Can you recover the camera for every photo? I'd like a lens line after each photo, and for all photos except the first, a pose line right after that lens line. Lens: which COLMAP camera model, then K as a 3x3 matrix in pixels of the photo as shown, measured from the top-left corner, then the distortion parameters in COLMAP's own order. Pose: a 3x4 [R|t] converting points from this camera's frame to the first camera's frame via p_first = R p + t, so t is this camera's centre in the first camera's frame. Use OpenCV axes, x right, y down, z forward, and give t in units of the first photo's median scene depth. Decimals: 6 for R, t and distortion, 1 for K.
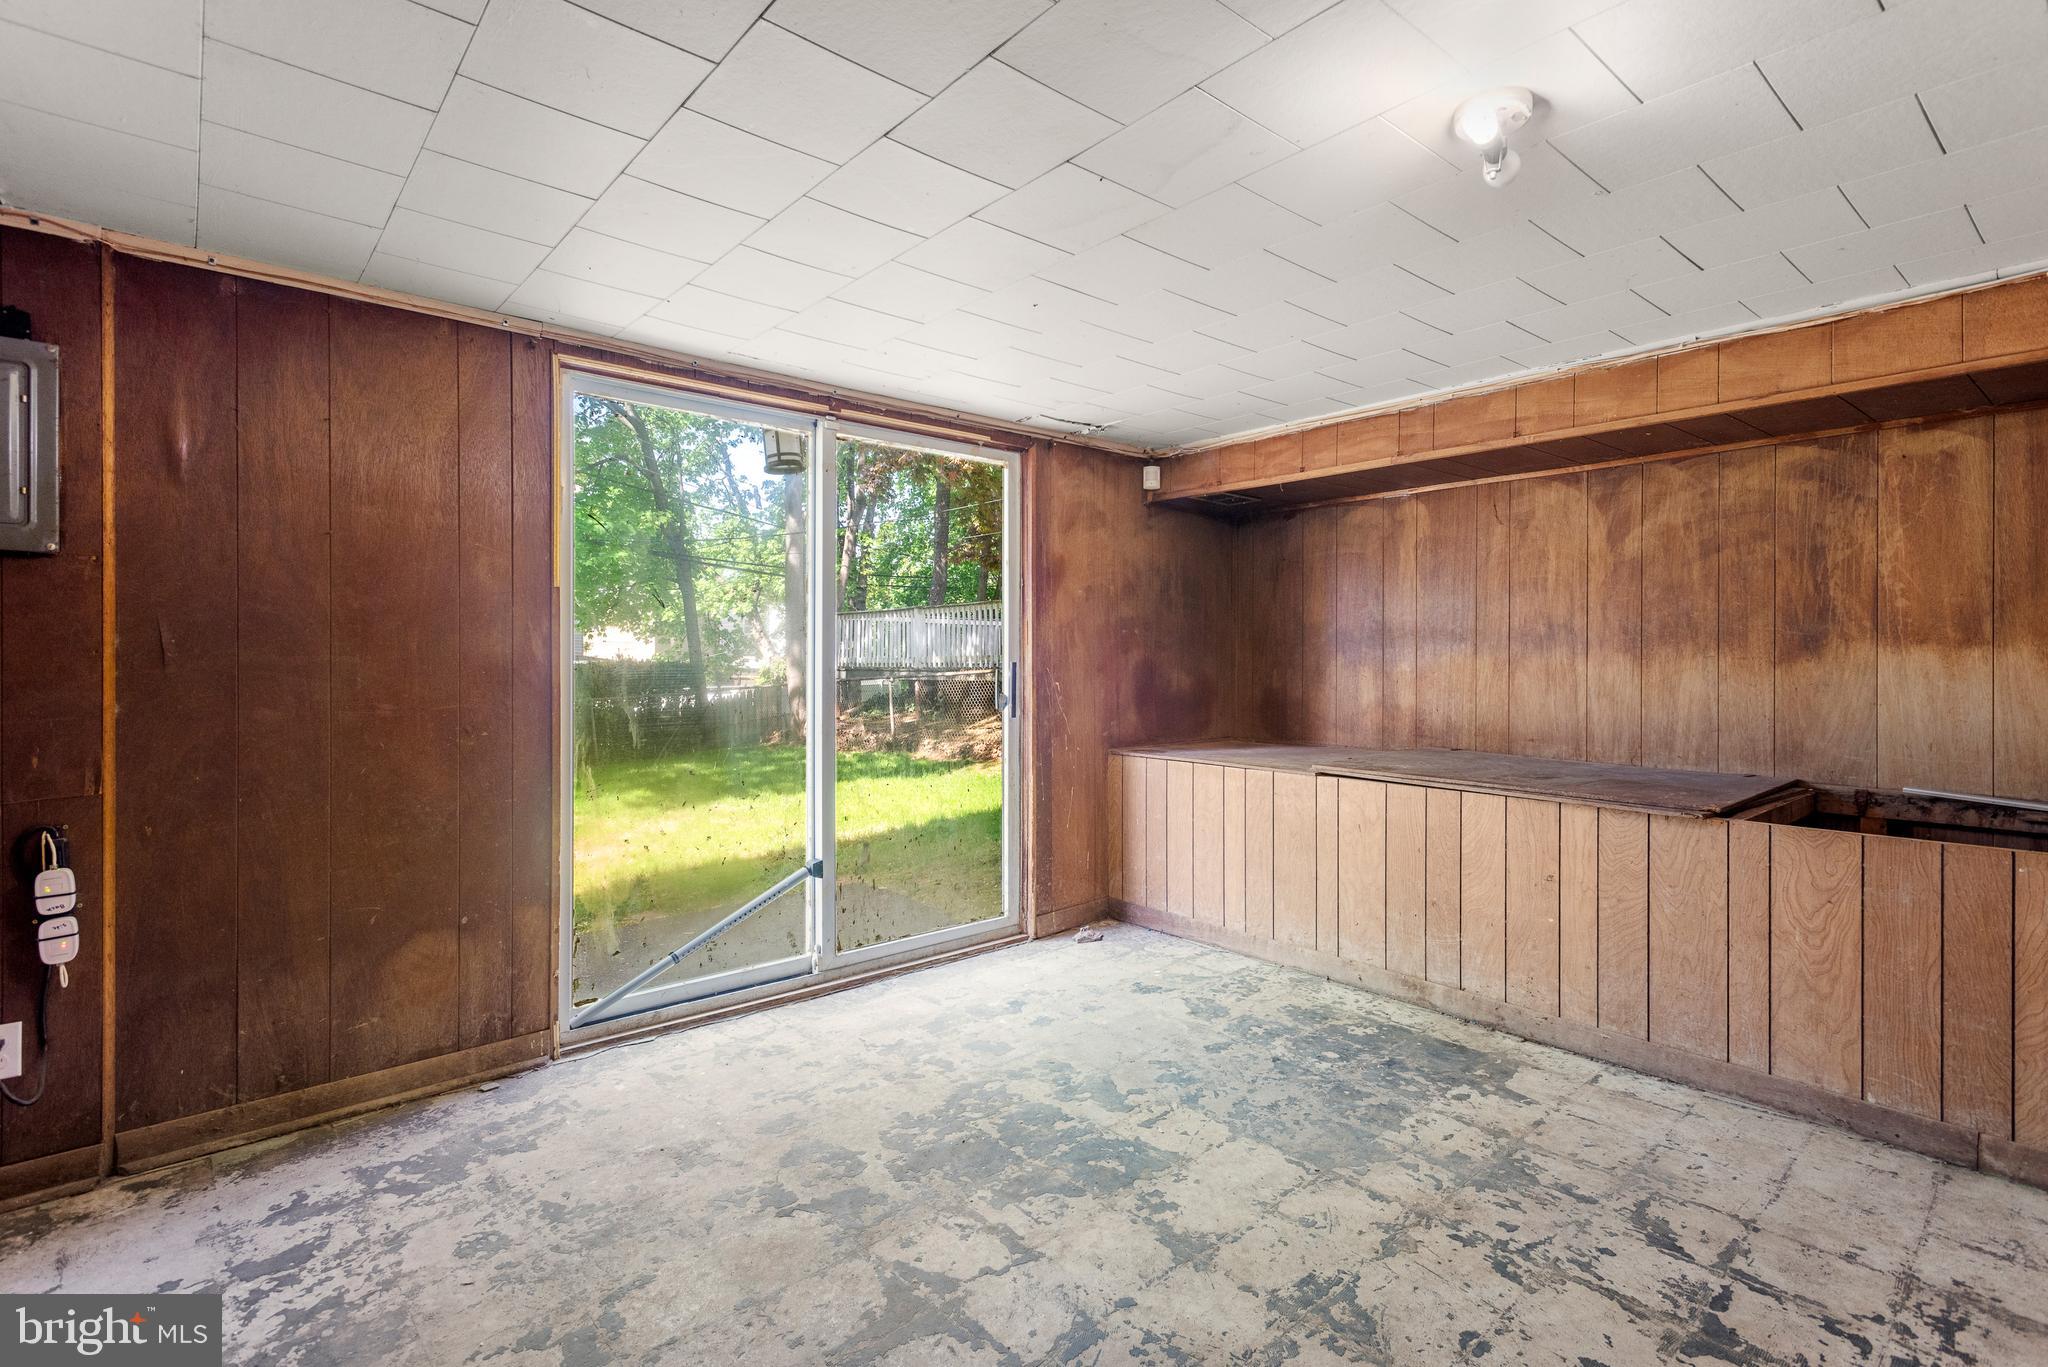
lens RADIAL K [[976.3, 0, 1028.0], [0, 976.3, 670.0], [0, 0, 1]] dist [0.017526, -0.001989]
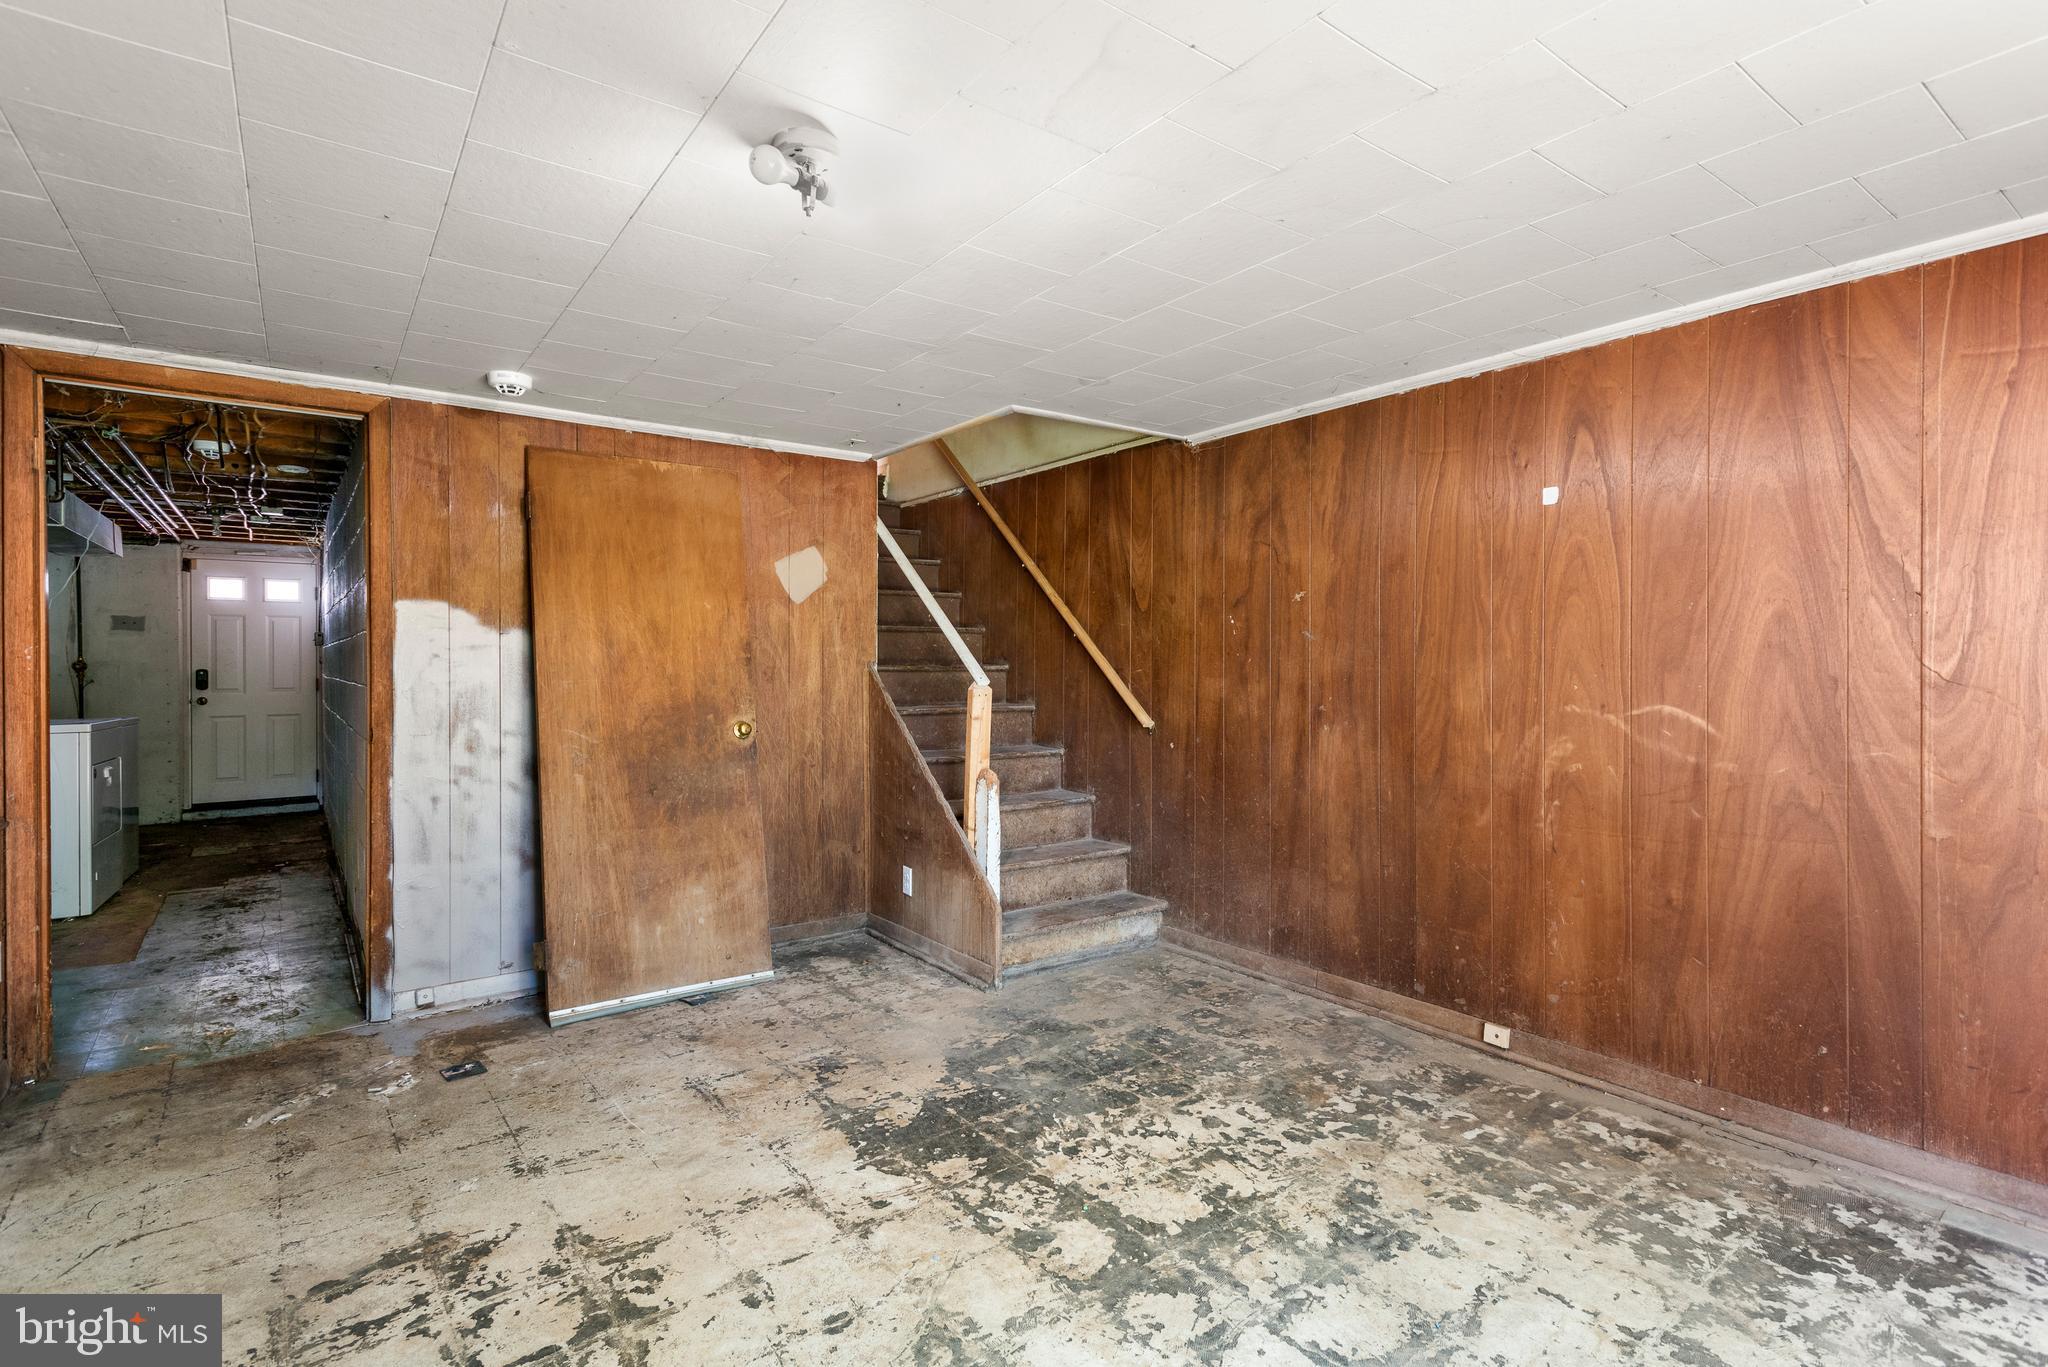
lens RADIAL K [[976.3, 0, 1019.7], [0, 976.3, 674.1], [0, 0, 1]] dist [0.017526, -0.001989]
pose [[-0.997855, 0.003950, 0.065348, 0.183167], [0.004922, 0.999880, 0.014721, -0.028965], [-0.065282, 0.015011, -0.997754, 2.016828]]
